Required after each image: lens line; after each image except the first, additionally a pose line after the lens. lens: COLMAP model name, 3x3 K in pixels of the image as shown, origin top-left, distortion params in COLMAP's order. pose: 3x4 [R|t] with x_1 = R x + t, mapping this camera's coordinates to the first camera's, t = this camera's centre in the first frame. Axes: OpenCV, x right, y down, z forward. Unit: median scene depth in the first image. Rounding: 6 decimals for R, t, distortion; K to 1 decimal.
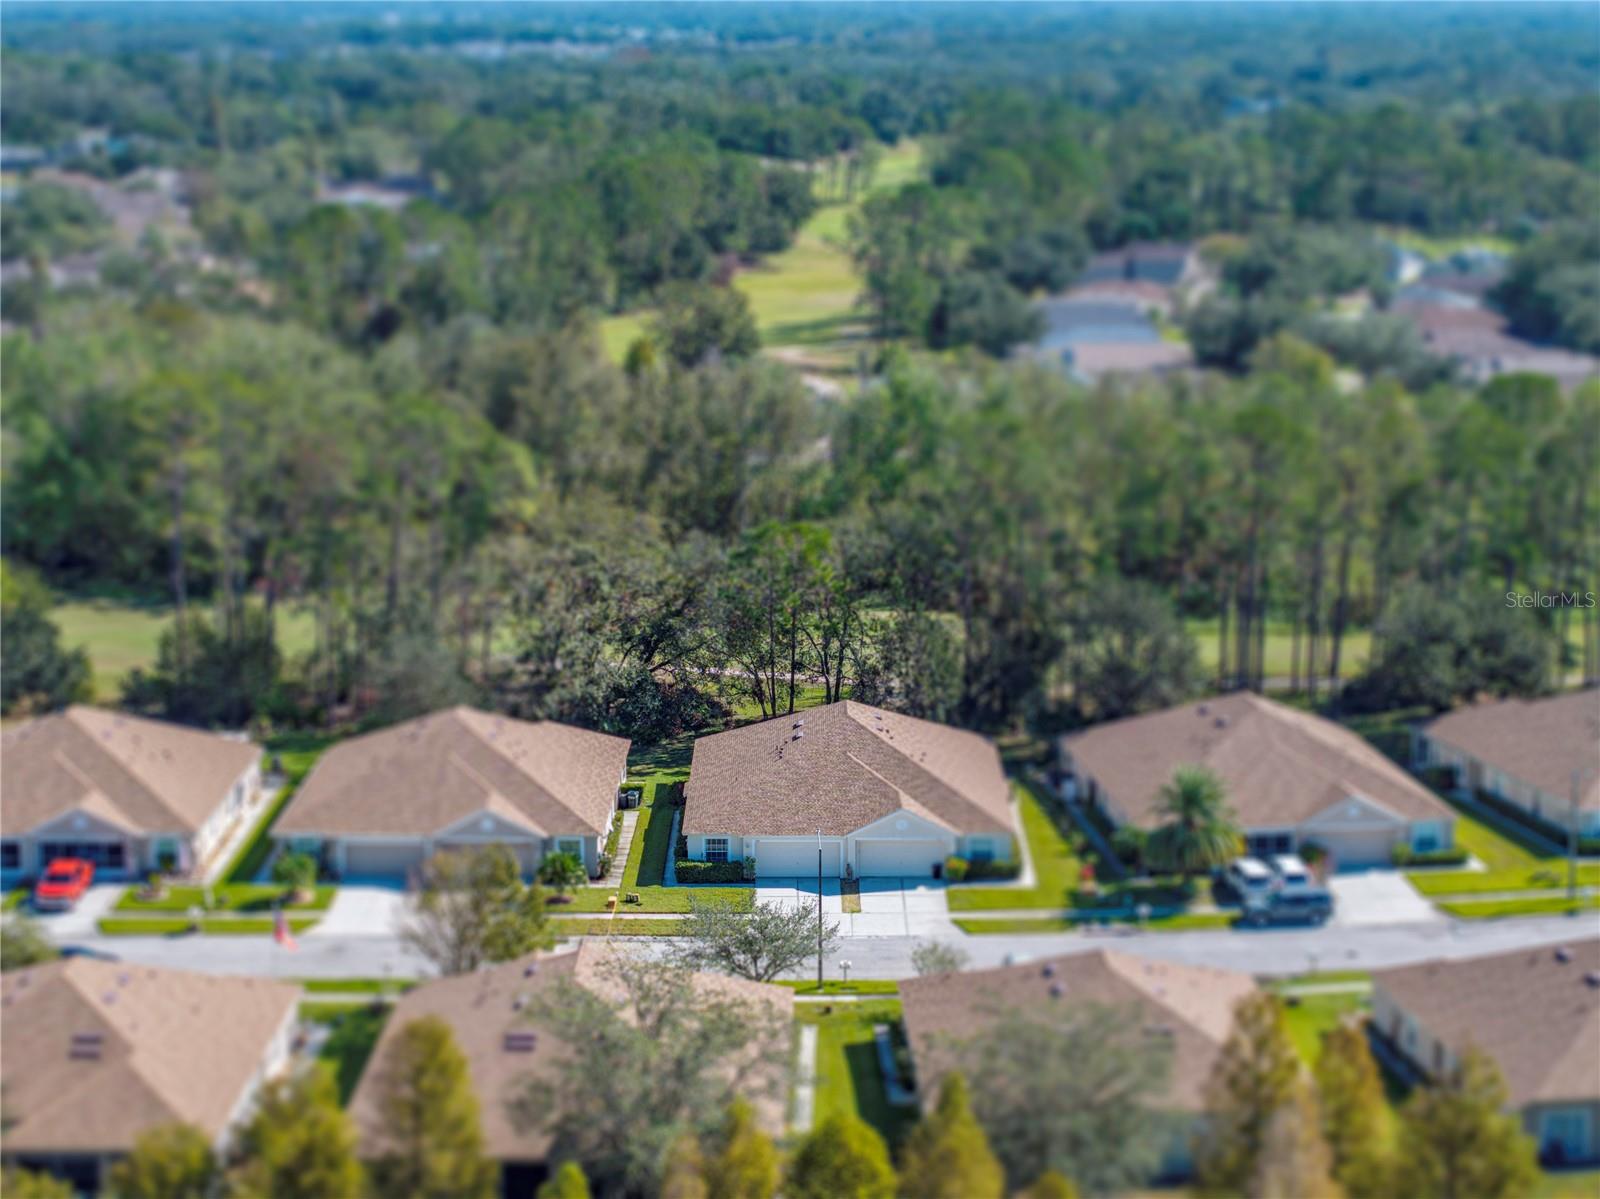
lens RADIAL K [[3265.0, 0, 800.0], [0, 3265.0, 599.5], [0, 0, 1]] dist [-0.106730, 2.457385]
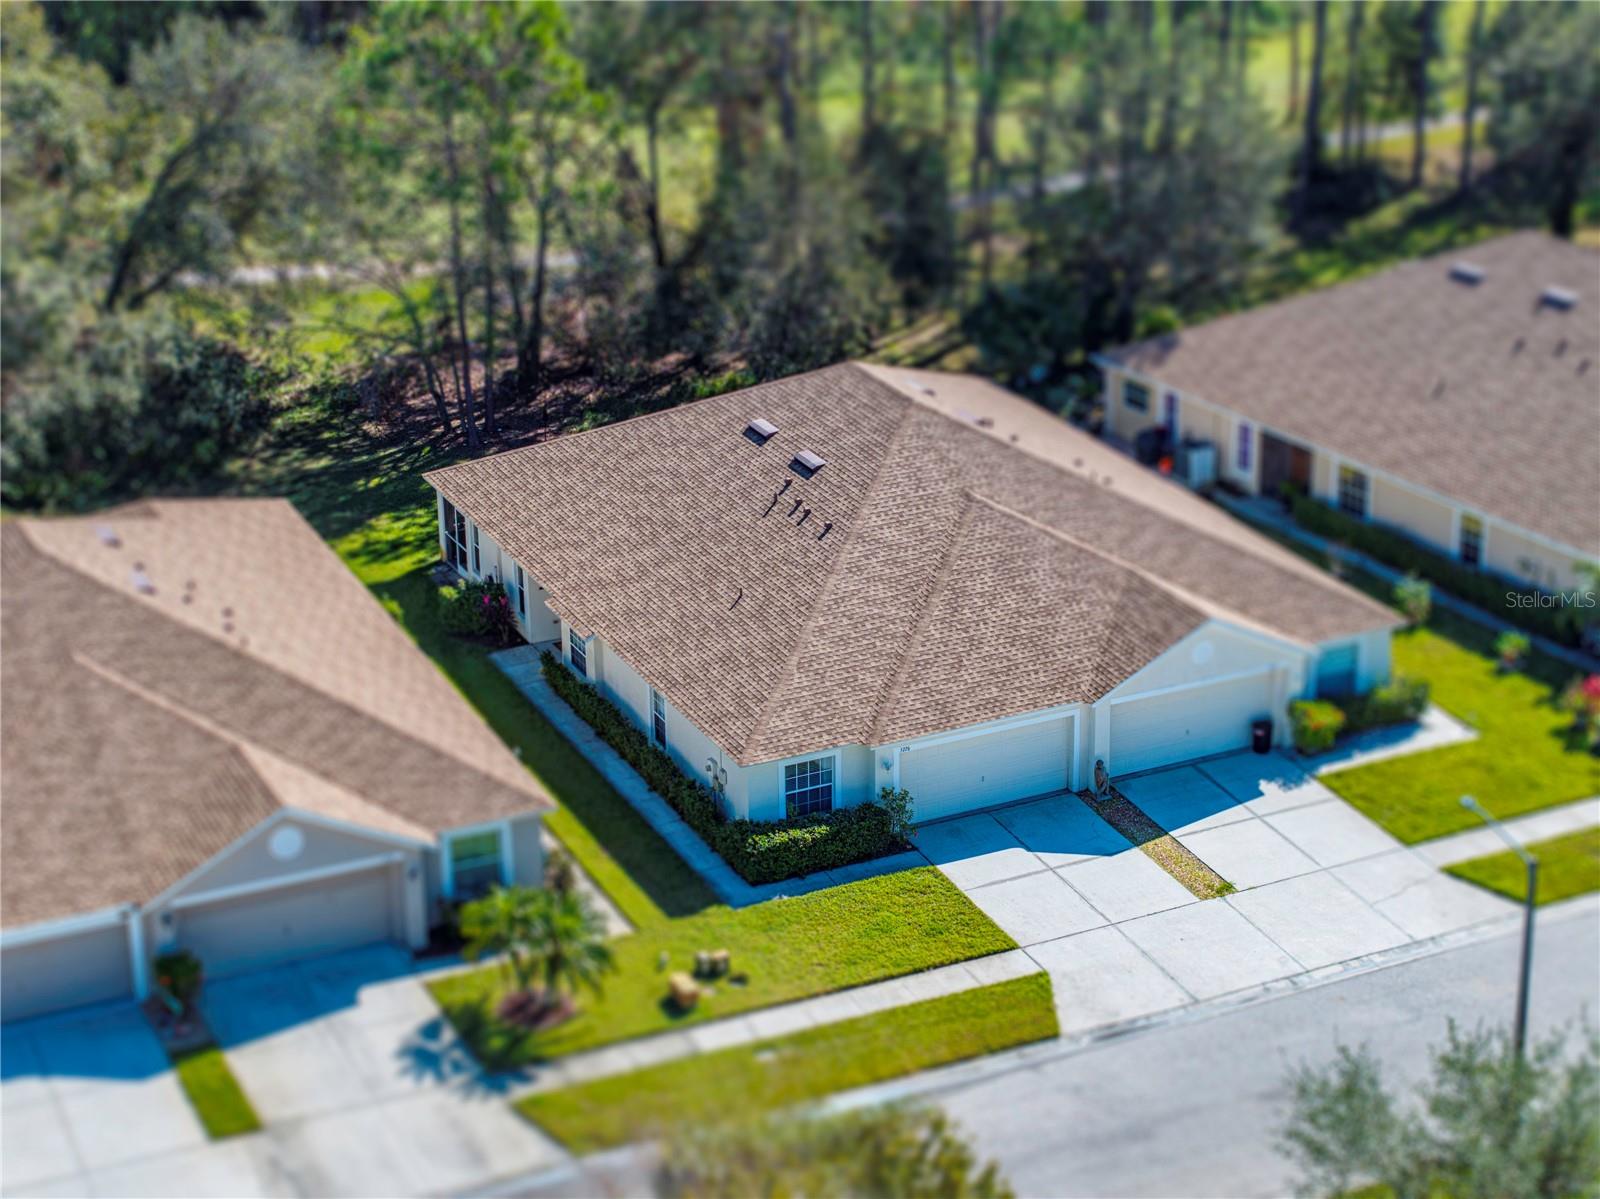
lens RADIAL K [[3265.0, 0, 800.0], [0, 3265.0, 599.5], [0, 0, 1]] dist [-0.106730, 2.457385]
pose [[0.904711, -0.180536, 0.385881, -0.186734], [0.102439, 0.971383, 0.214294, -0.038152], [-0.413526, -0.154345, 0.897315, 0.625530]]
